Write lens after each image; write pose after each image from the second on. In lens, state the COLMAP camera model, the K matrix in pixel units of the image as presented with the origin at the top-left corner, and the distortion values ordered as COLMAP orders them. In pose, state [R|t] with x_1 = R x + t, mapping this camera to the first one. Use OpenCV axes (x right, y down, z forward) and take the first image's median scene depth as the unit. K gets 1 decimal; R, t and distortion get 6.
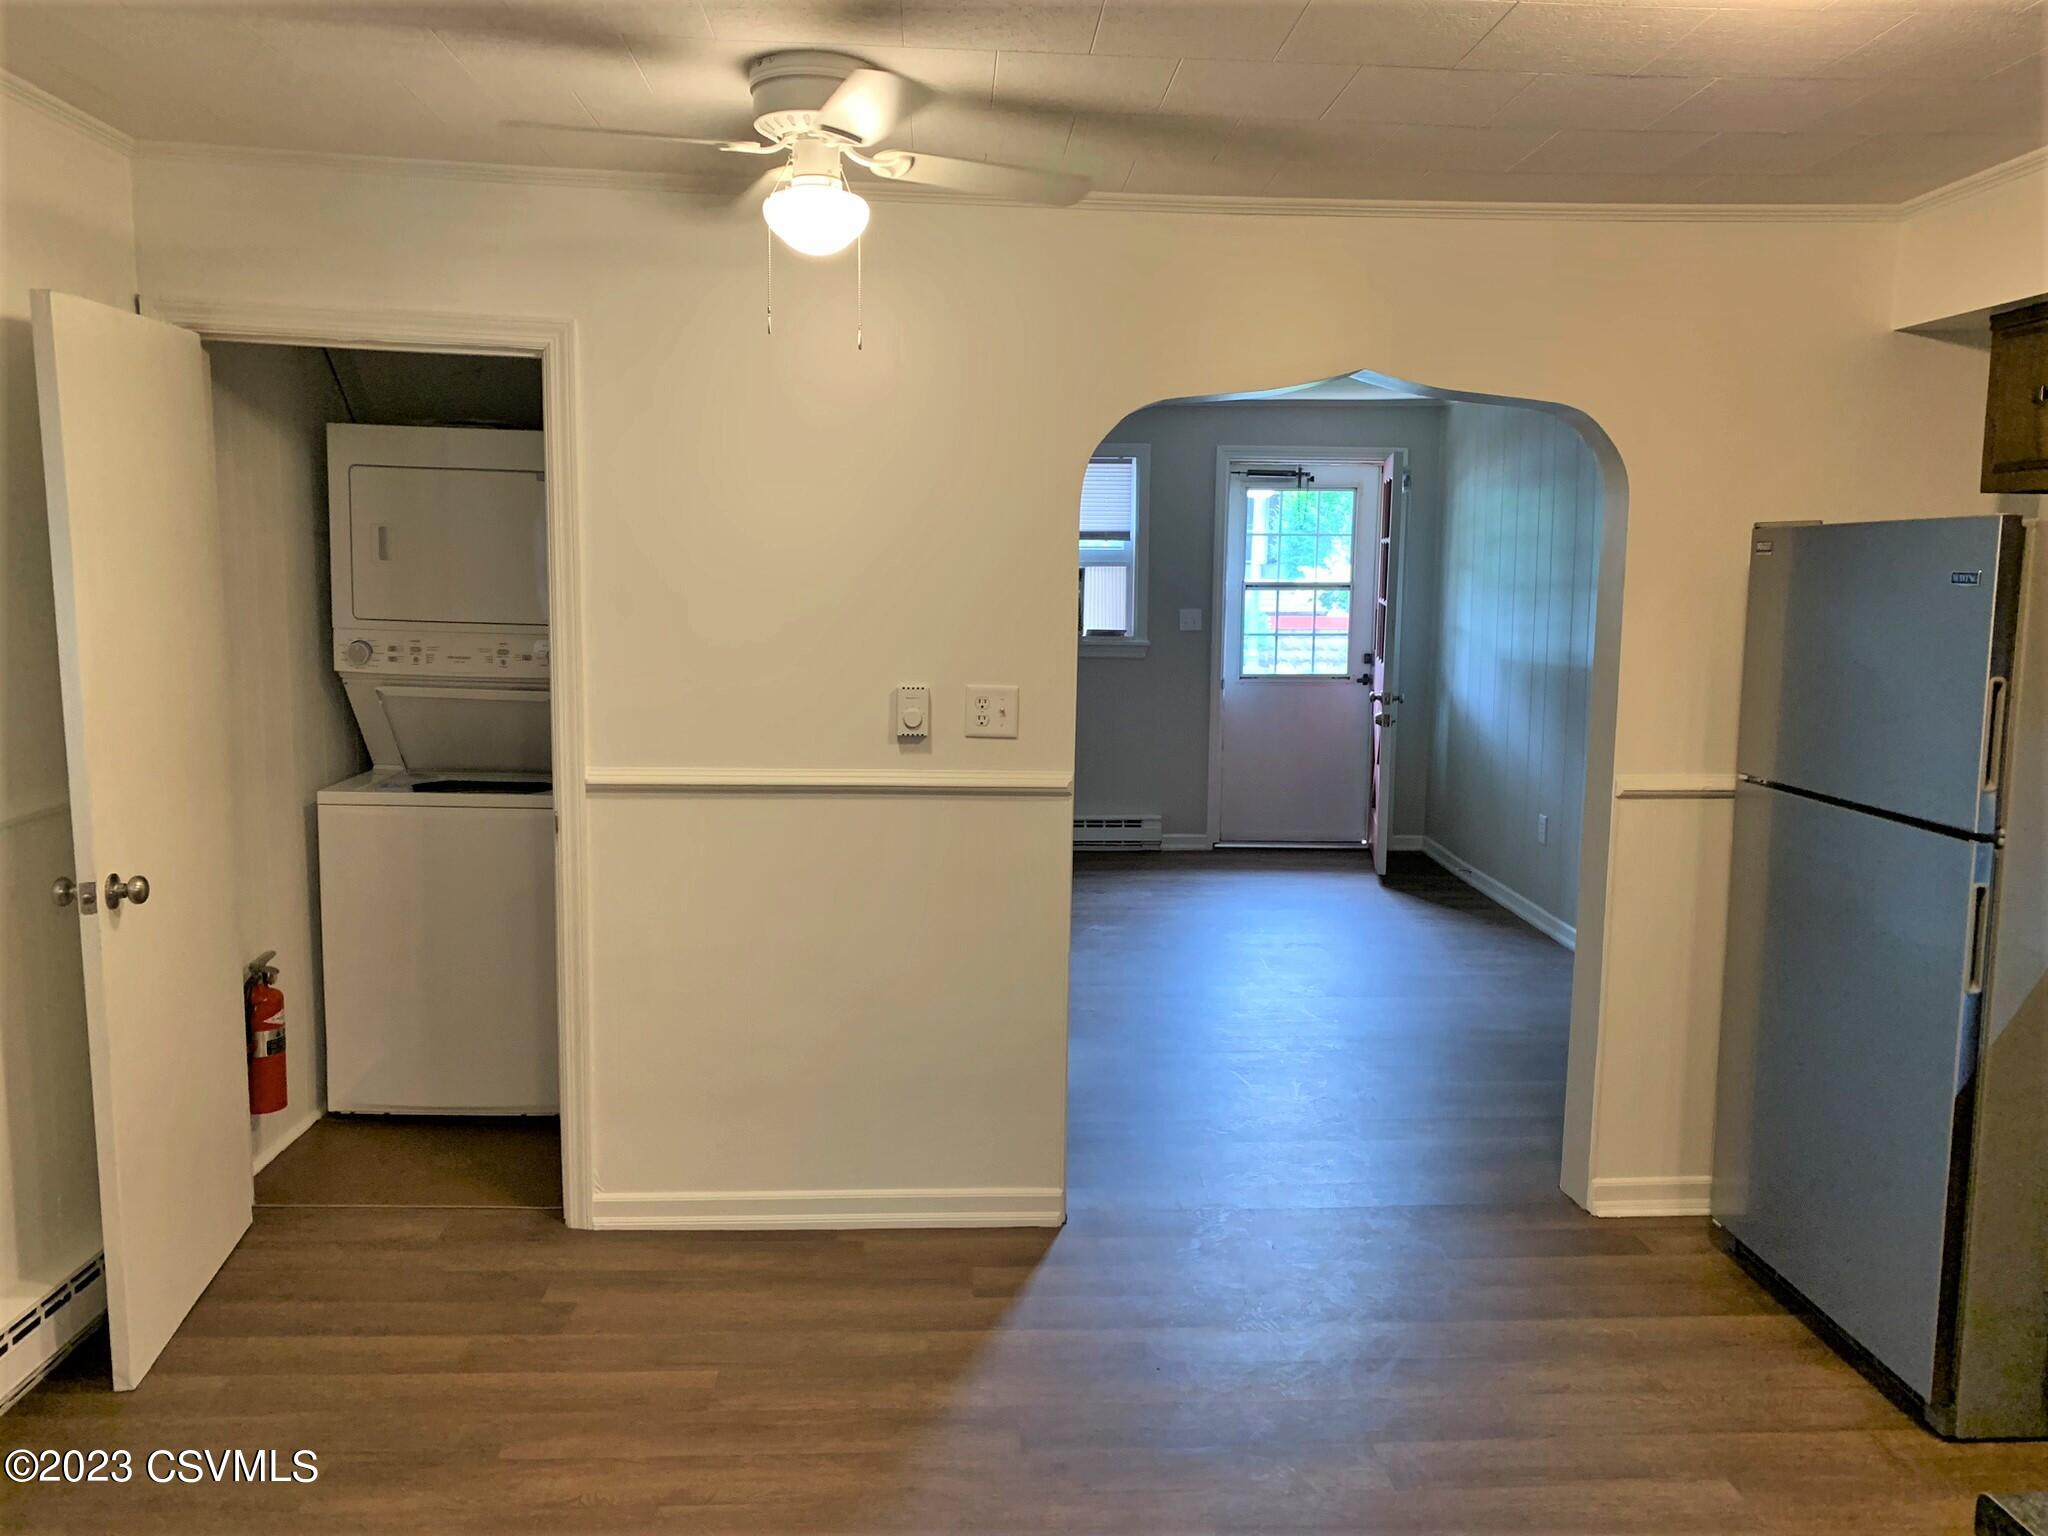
lens RADIAL K [[1571.6, 0, 1026.3], [0, 1571.6, 770.0], [0, 0, 1]] dist [0.051463, -0.064407]
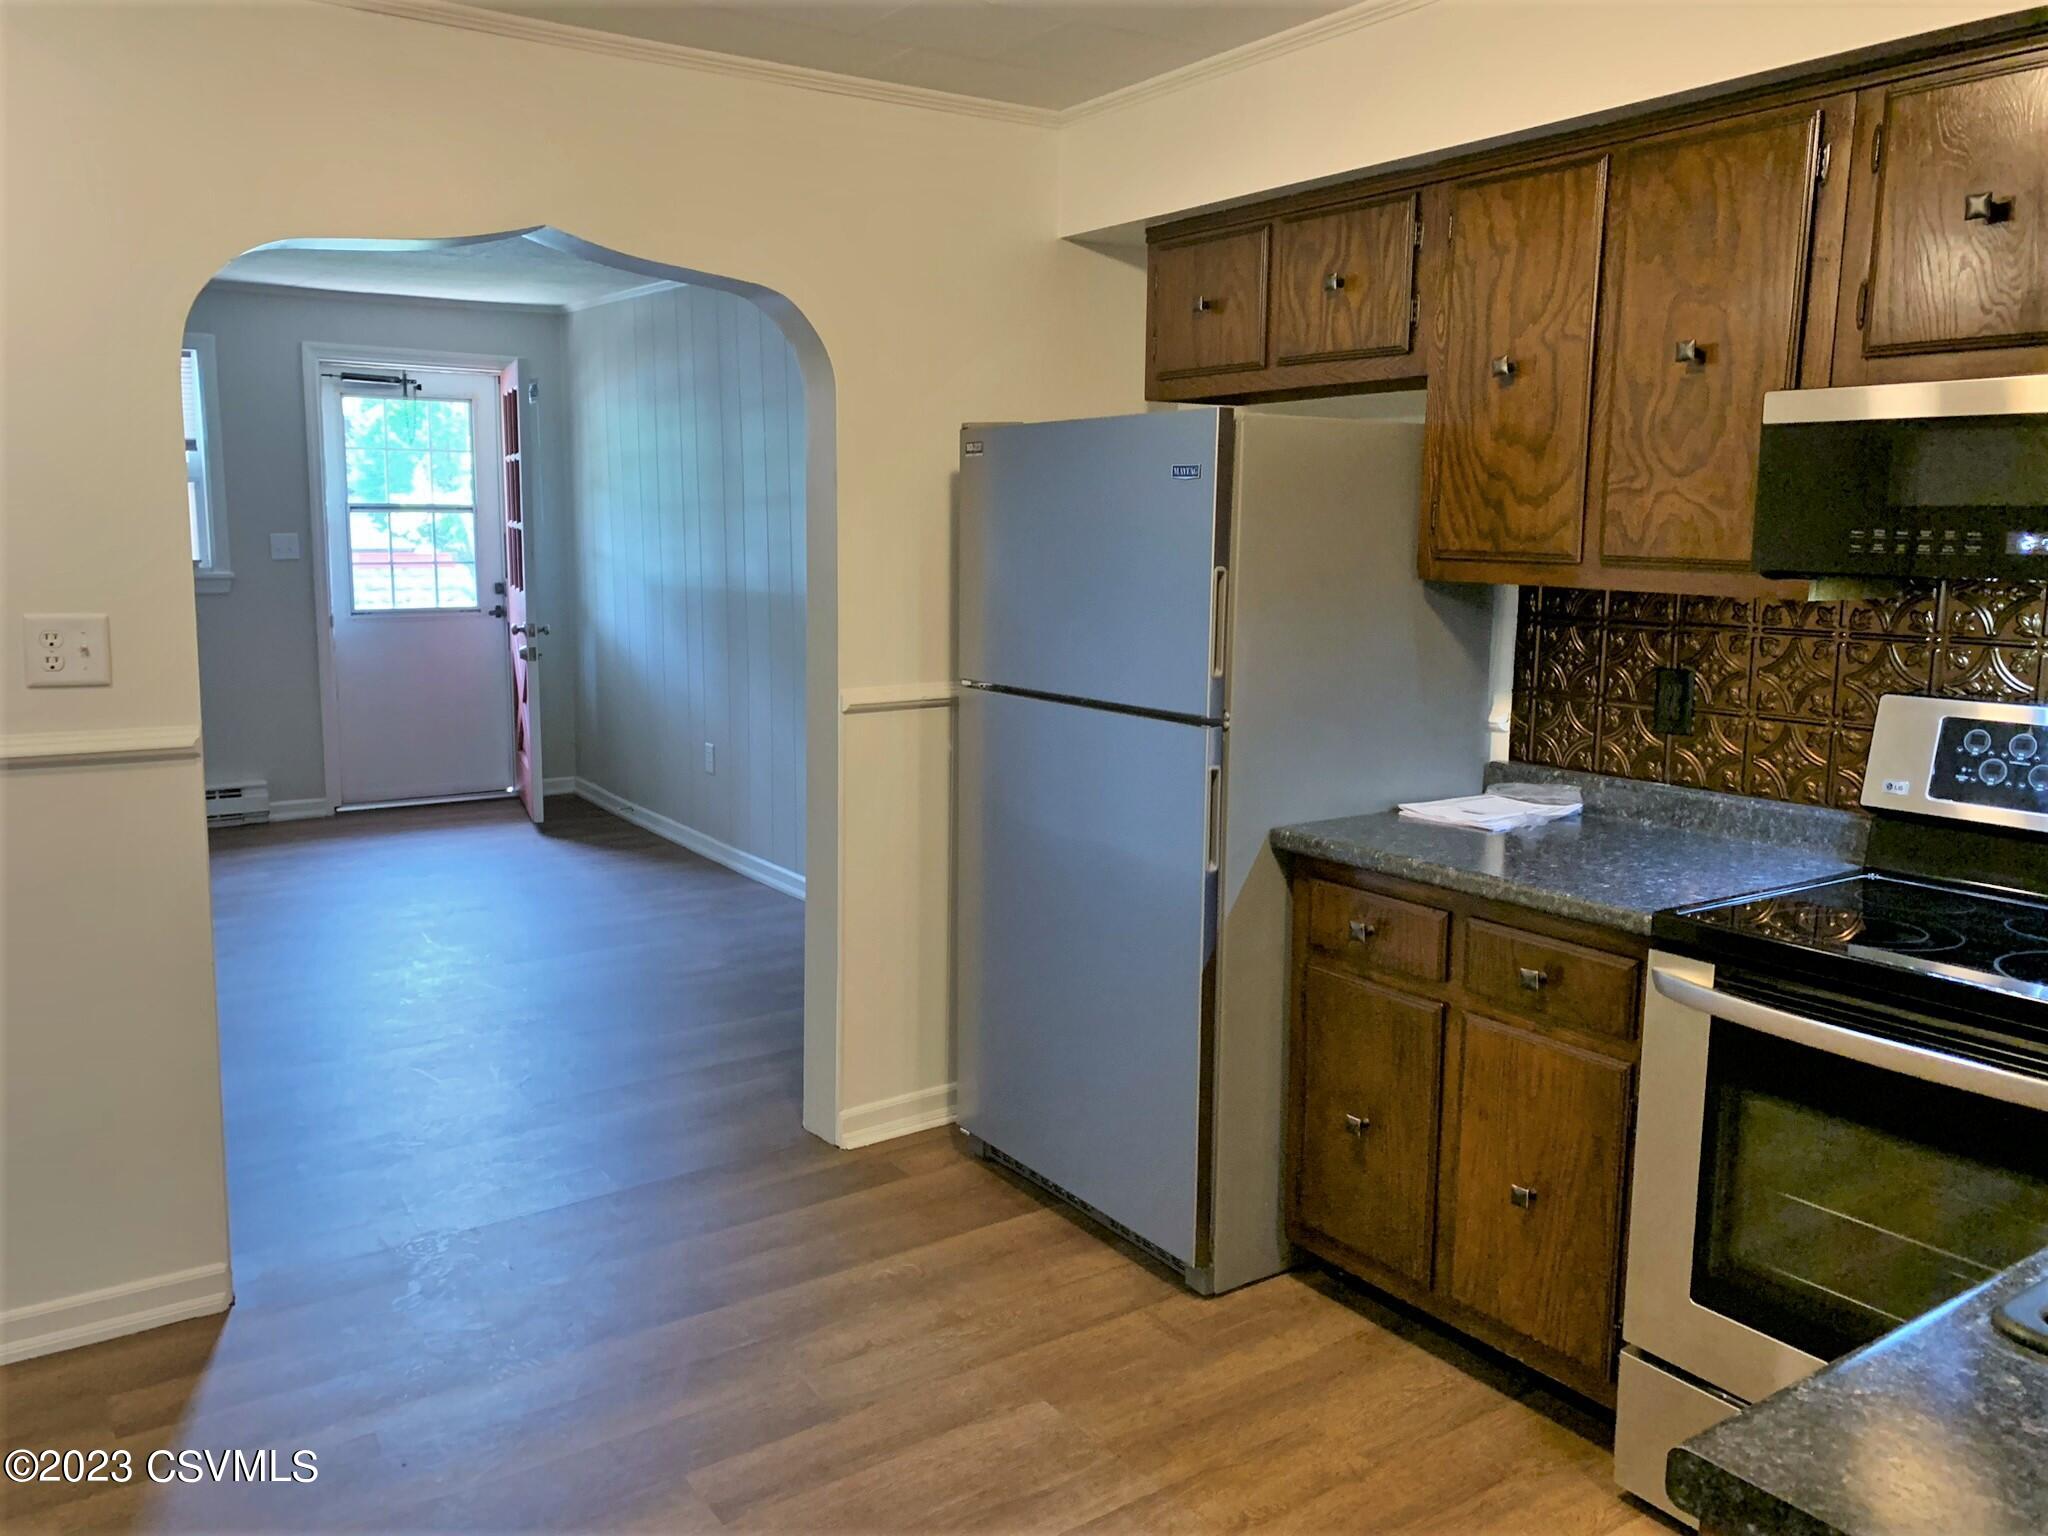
lens RADIAL K [[1581.4, 0, 1016.1], [0, 1581.4, 761.9], [0, 0, 1]] dist [0.028418, -0.039568]
pose [[0.849848, -0.081400, 0.520705, -0.017183], [0.064758, 0.996642, 0.050108, 0.002853], [-0.523035, -0.008865, 0.852265, 0.065681]]
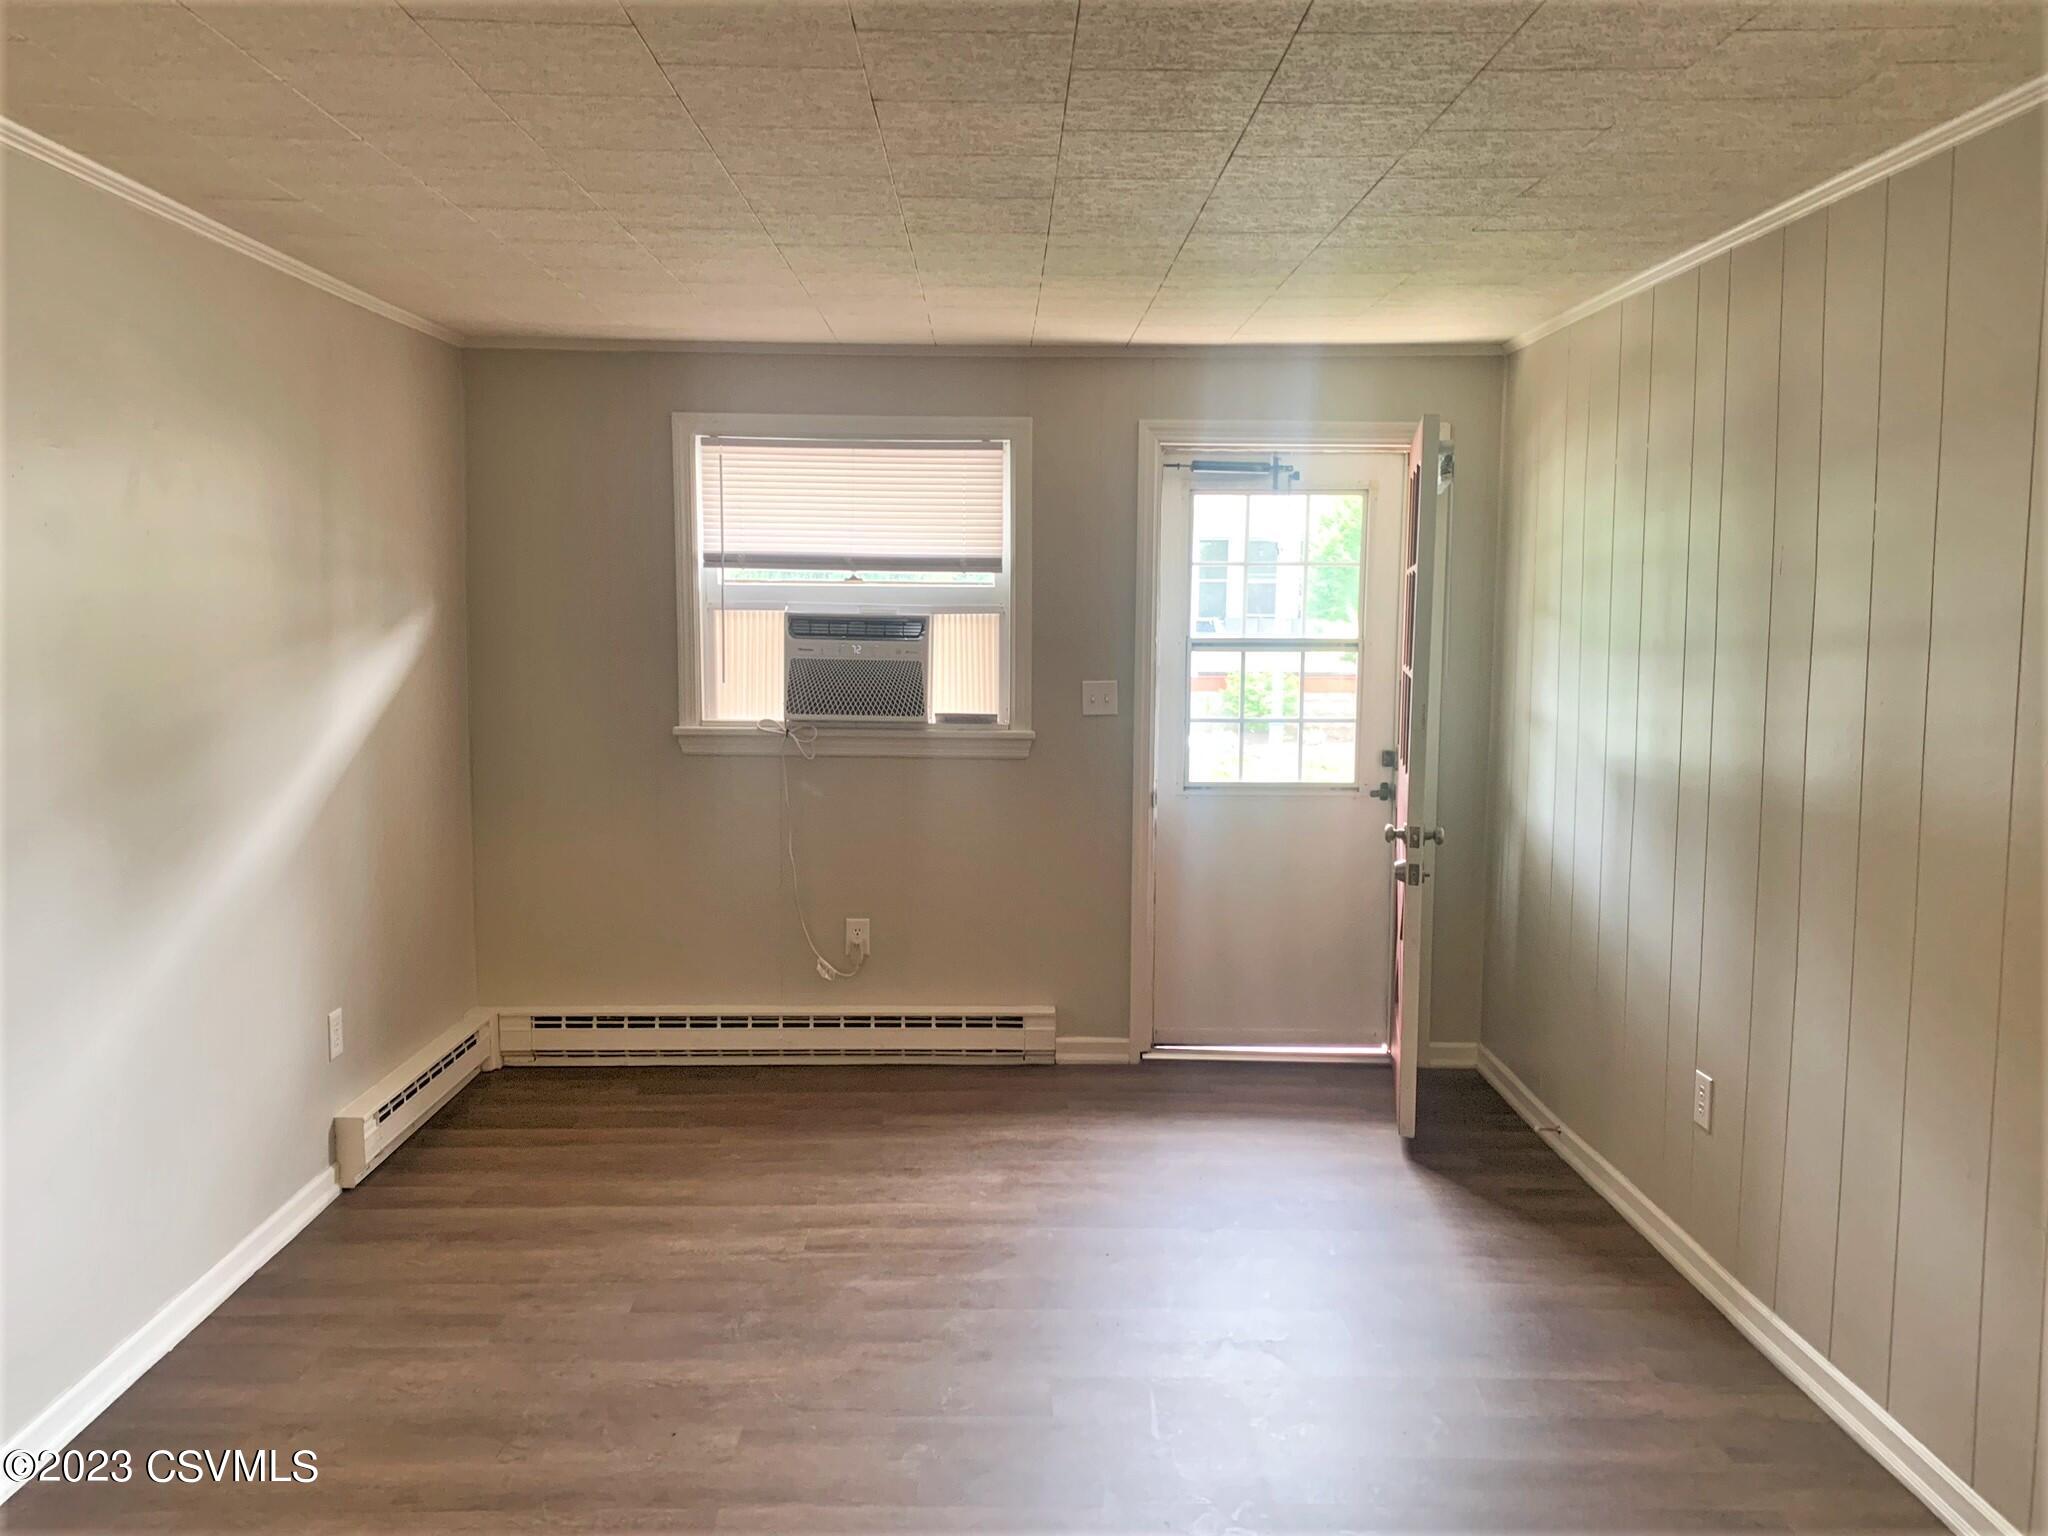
lens RADIAL K [[1582.1, 0, 984.9], [0, 1582.1, 768.6], [0, 0, 1]] dist [0.014741, 0.004247]
pose [[0.998502, 0.003792, -0.054581, 0.099978], [-0.005870, 0.999262, -0.037964, -0.046433], [0.054397, 0.038228, 0.997787, 0.397119]]
